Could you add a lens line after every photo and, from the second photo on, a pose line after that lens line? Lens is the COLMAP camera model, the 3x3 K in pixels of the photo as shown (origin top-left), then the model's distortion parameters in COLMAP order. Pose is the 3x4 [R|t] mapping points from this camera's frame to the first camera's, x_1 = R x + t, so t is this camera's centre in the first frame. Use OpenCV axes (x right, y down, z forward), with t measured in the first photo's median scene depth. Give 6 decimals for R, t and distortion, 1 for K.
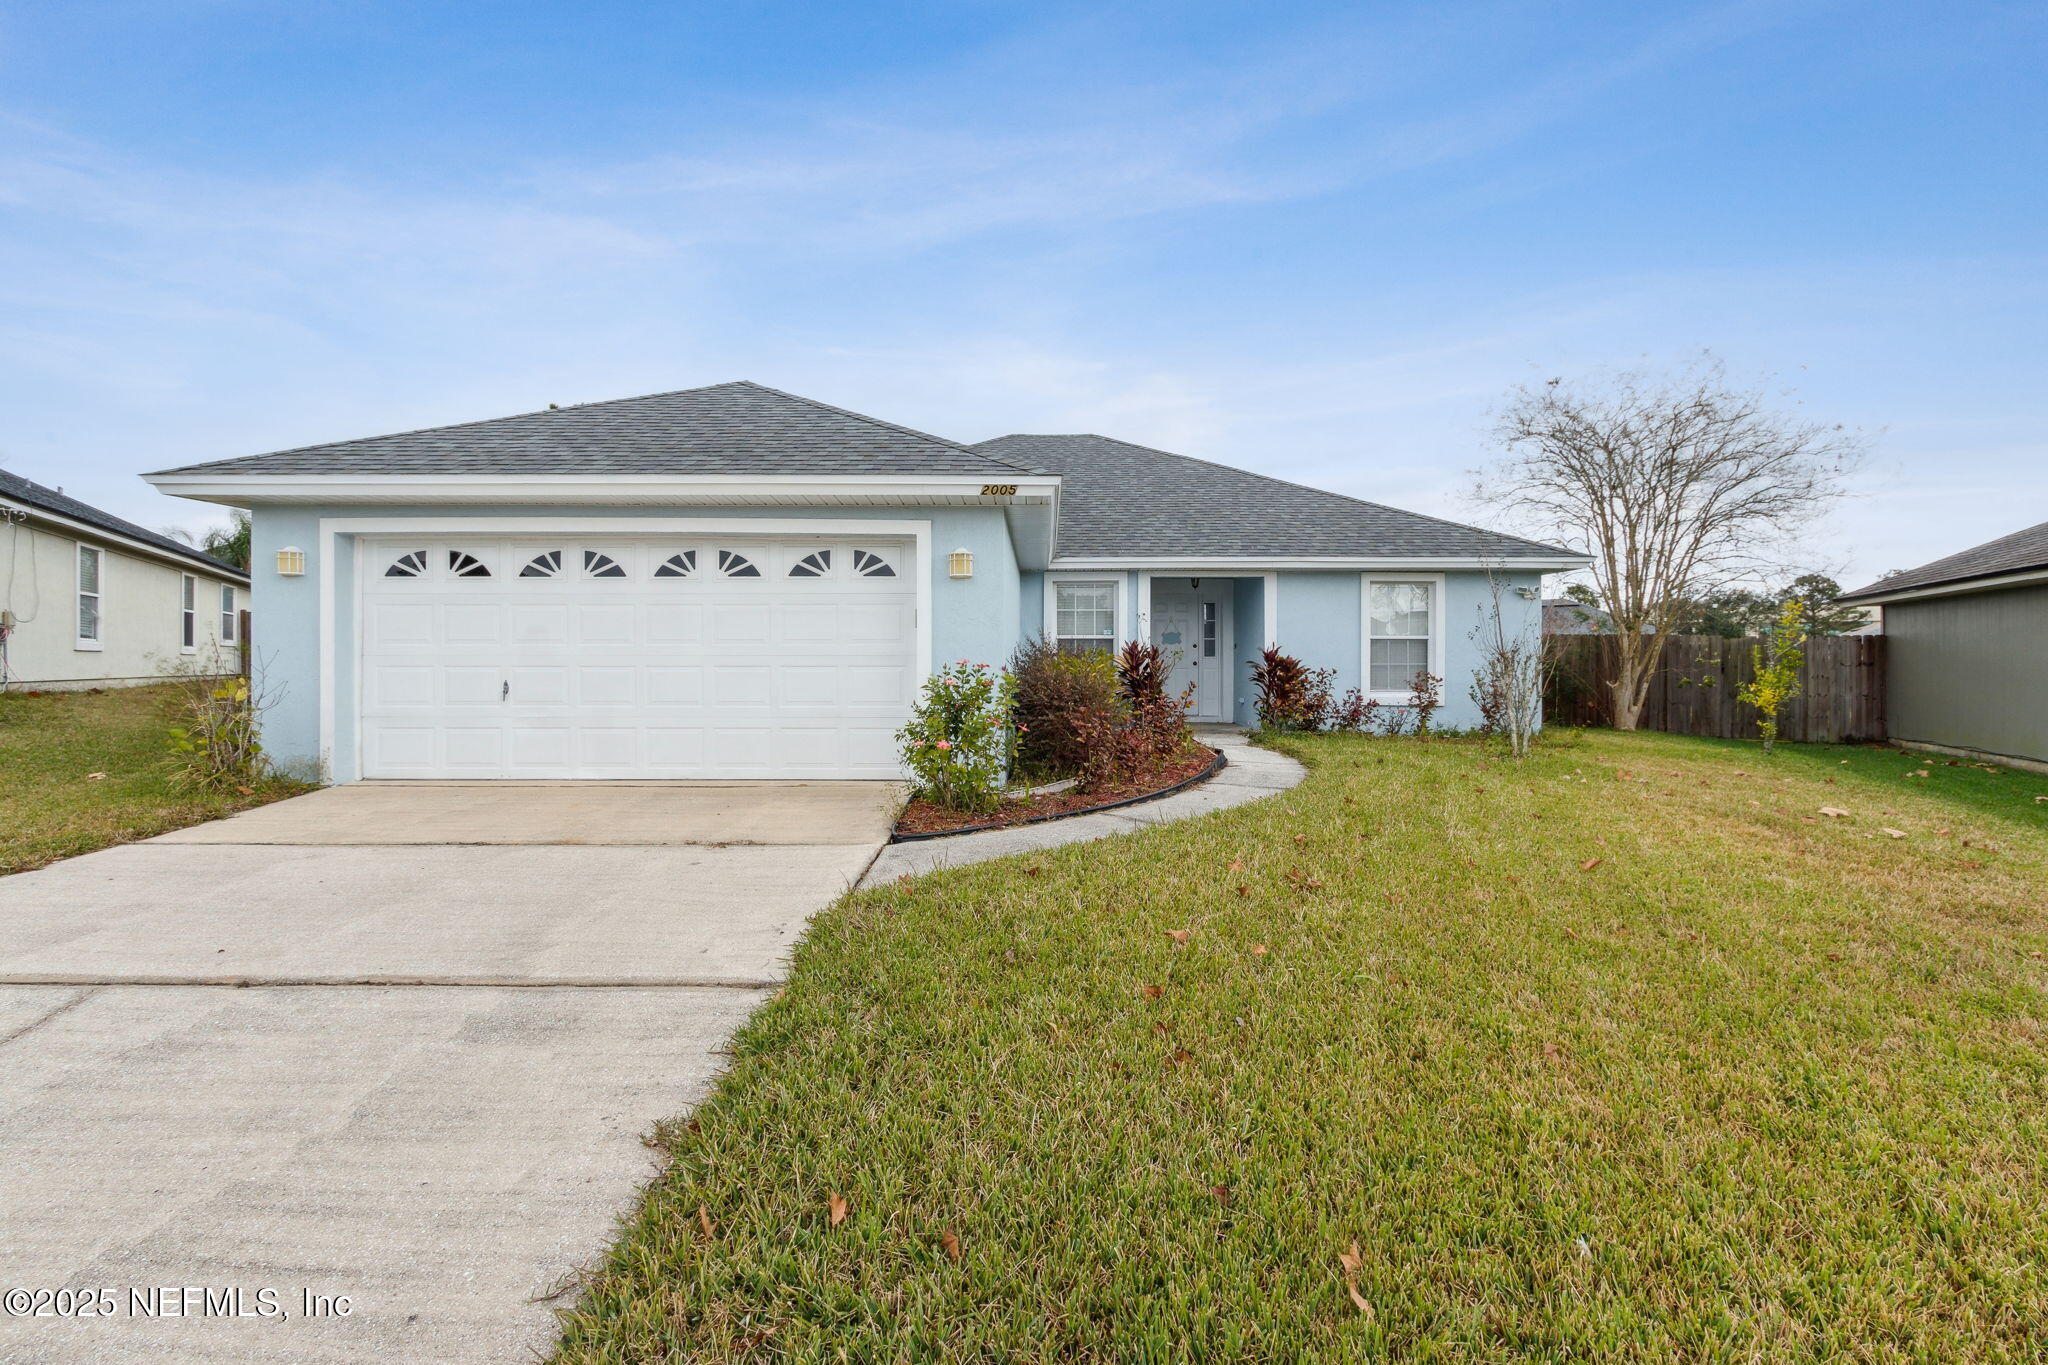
lens RADIAL K [[953.4, 0, 1027.9], [0, 953.4, 661.4], [0, 0, 1]] dist [0.002076, -0.000586]
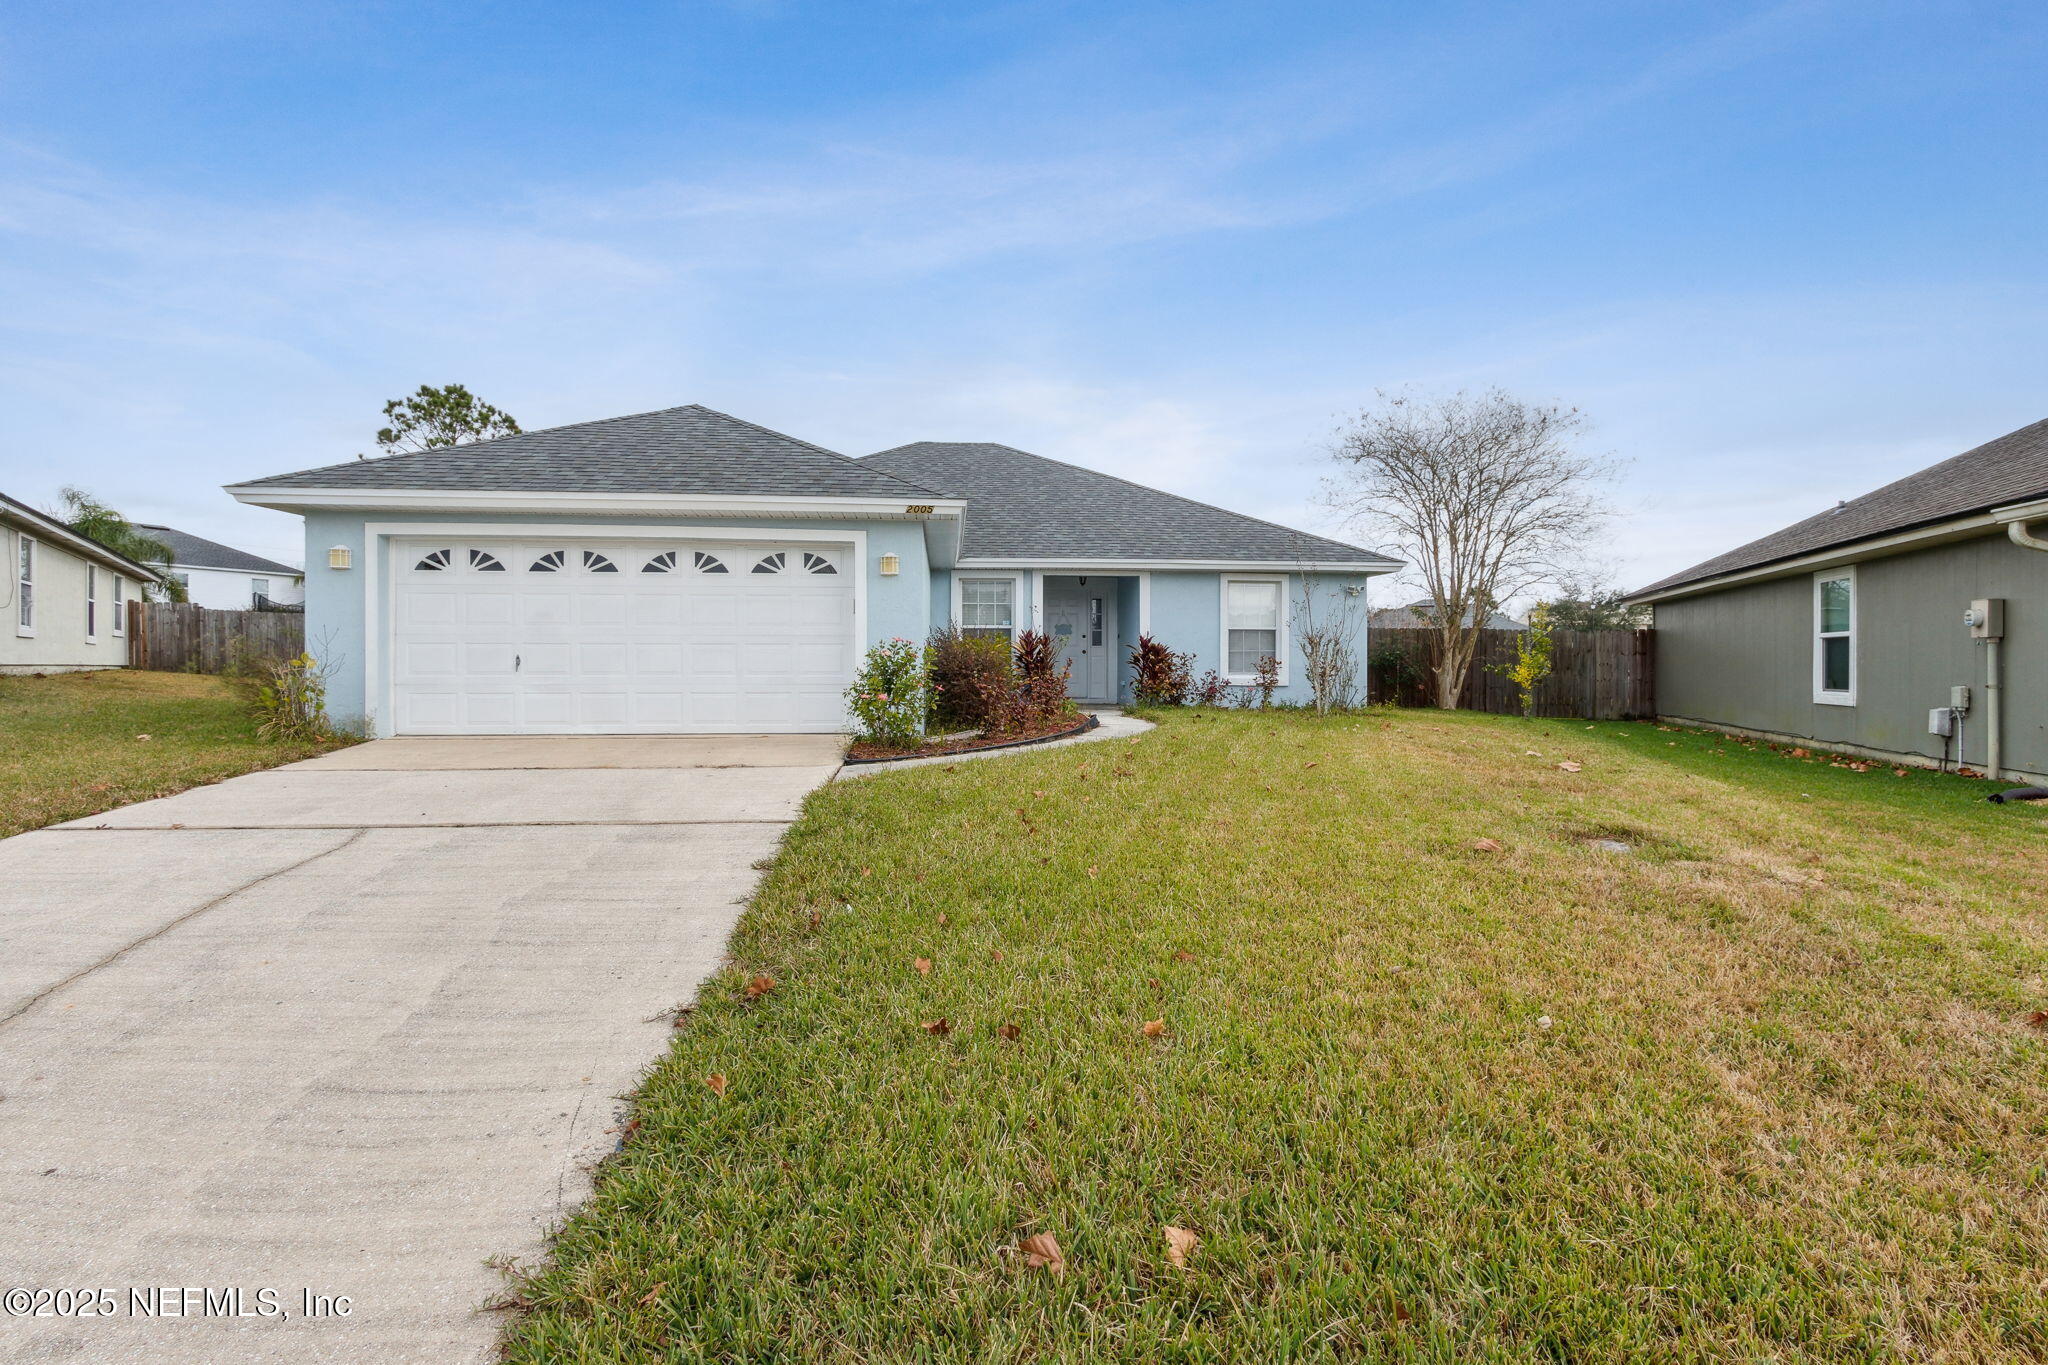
lens RADIAL K [[1014.8, 0, 1023.2], [0, 1014.8, 658.8], [0, 0, 1]] dist [0.000293, -0.000345]
pose [[0.995689, 0.001460, 0.092738, -0.014474], [-0.001100, 0.999992, -0.003928, 0.025708], [-0.092743, 0.003809, 0.995683, -0.326957]]
